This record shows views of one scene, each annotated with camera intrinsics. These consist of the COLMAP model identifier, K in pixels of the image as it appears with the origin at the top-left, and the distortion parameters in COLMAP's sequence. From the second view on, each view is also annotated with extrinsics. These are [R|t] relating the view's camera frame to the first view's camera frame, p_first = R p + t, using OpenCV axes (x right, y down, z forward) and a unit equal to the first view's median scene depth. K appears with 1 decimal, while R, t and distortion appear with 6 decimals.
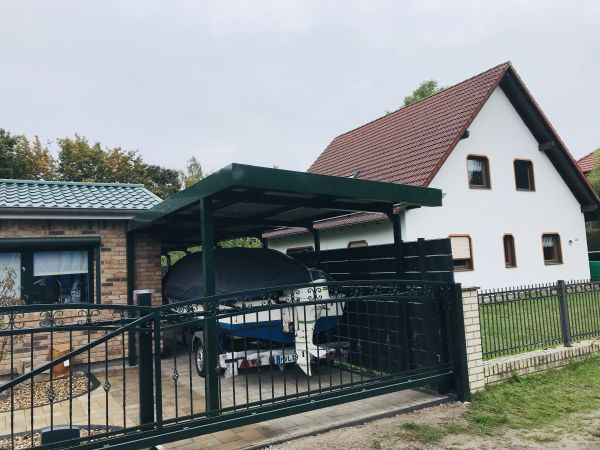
lens RADIAL K [[491.5, 0, 300.0], [0, 491.5, 225.0], [0, 0, 1]] dist [0.026393, -0.011833]
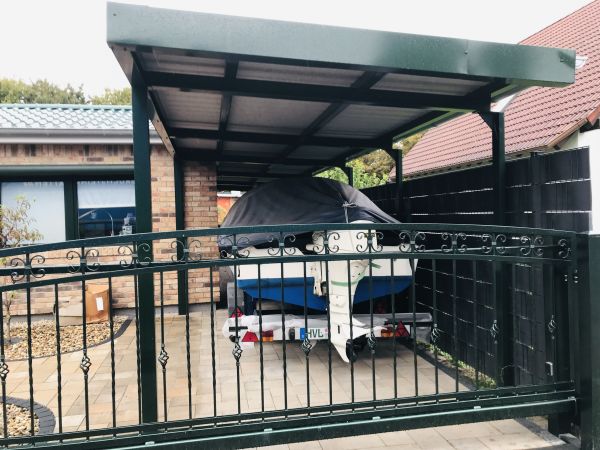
lens RADIAL K [[490.2, 0, 300.0], [0, 490.2, 225.0], [0, 0, 1]] dist [0.045272, -0.002272]
pose [[0.943897, 0.032001, -0.328685, 0.169403], [0.006677, 0.993241, 0.115876, 0.039993], [0.330172, -0.111570, 0.937304, 0.356654]]
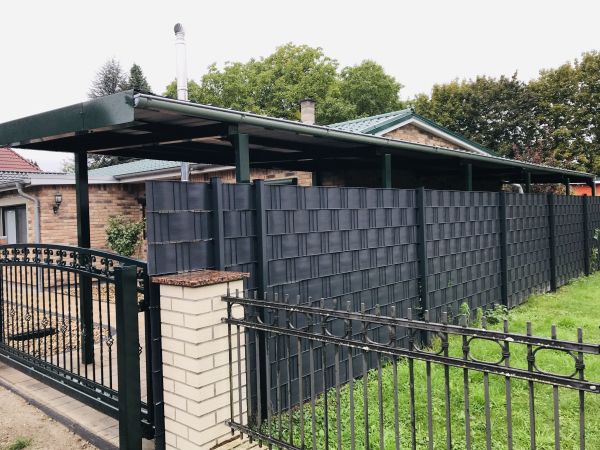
lens RADIAL K [[491.5, 0, 300.0], [0, 491.5, 225.0], [0, 0, 1]] dist [0.026393, -0.011833]
pose [[0.315242, 0.060994, -0.947049, 0.785054], [0.095344, 0.990848, 0.095552, 0.030679], [0.944210, -0.120418, 0.306541, 0.853882]]
